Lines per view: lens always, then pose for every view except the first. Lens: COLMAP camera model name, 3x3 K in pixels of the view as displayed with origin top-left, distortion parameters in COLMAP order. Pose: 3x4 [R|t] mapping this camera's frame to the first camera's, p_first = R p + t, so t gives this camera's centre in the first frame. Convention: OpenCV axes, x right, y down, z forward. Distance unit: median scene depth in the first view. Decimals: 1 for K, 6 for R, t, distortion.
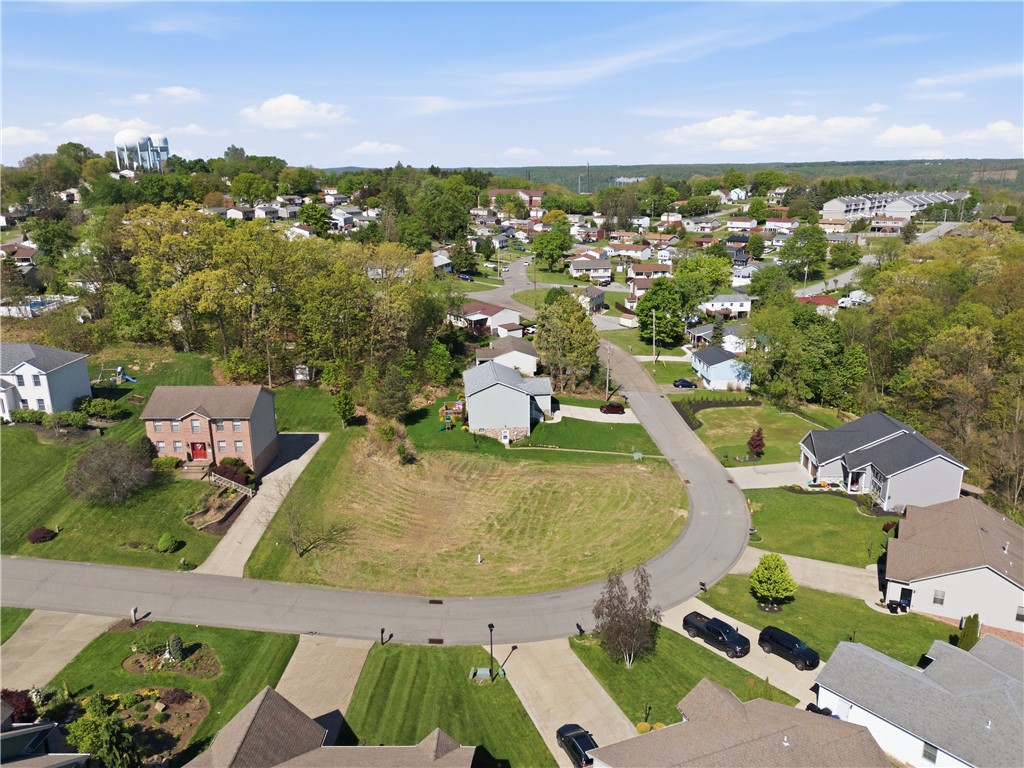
lens RADIAL K [[750.0, 0, 515.9], [0, 750.0, 382.6], [0, 0, 1]] dist [0.077247, -0.083631]
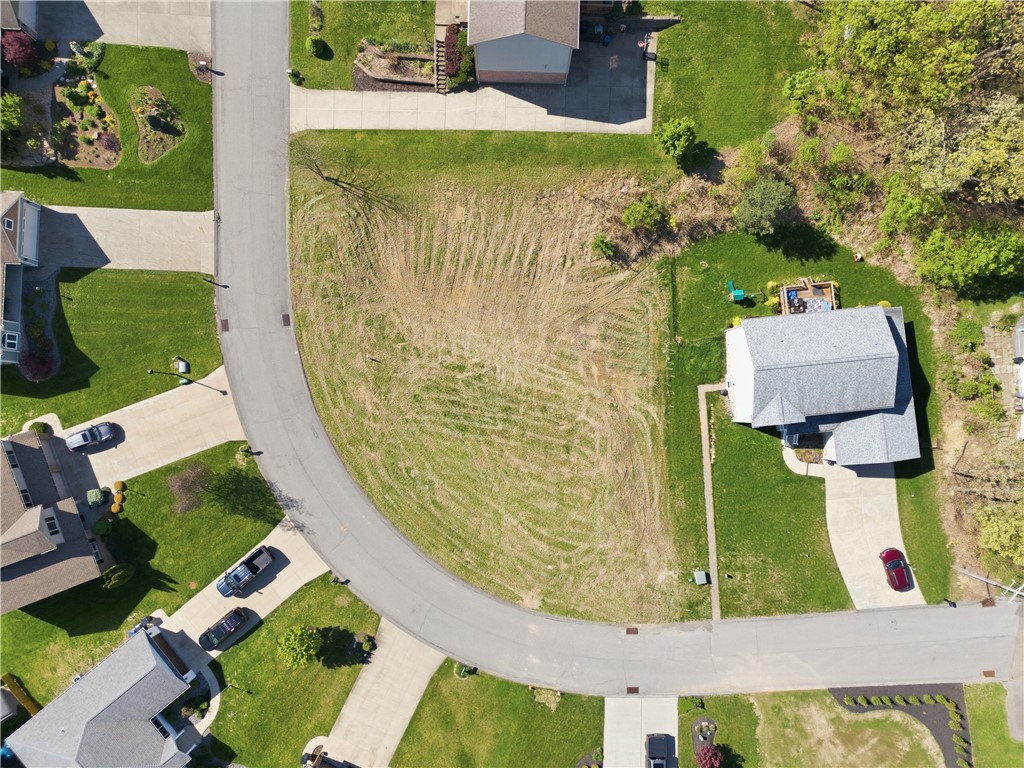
lens RADIAL K [[750.0, 0, 515.9], [0, 750.0, 382.6], [0, 0, 1]] dist [0.077247, -0.083631]
pose [[-0.013089, 0.999485, -0.029305, 0.008132], [-0.283473, 0.024396, 0.958670, -0.671842], [0.958891, 0.020855, 0.283008, 0.817200]]
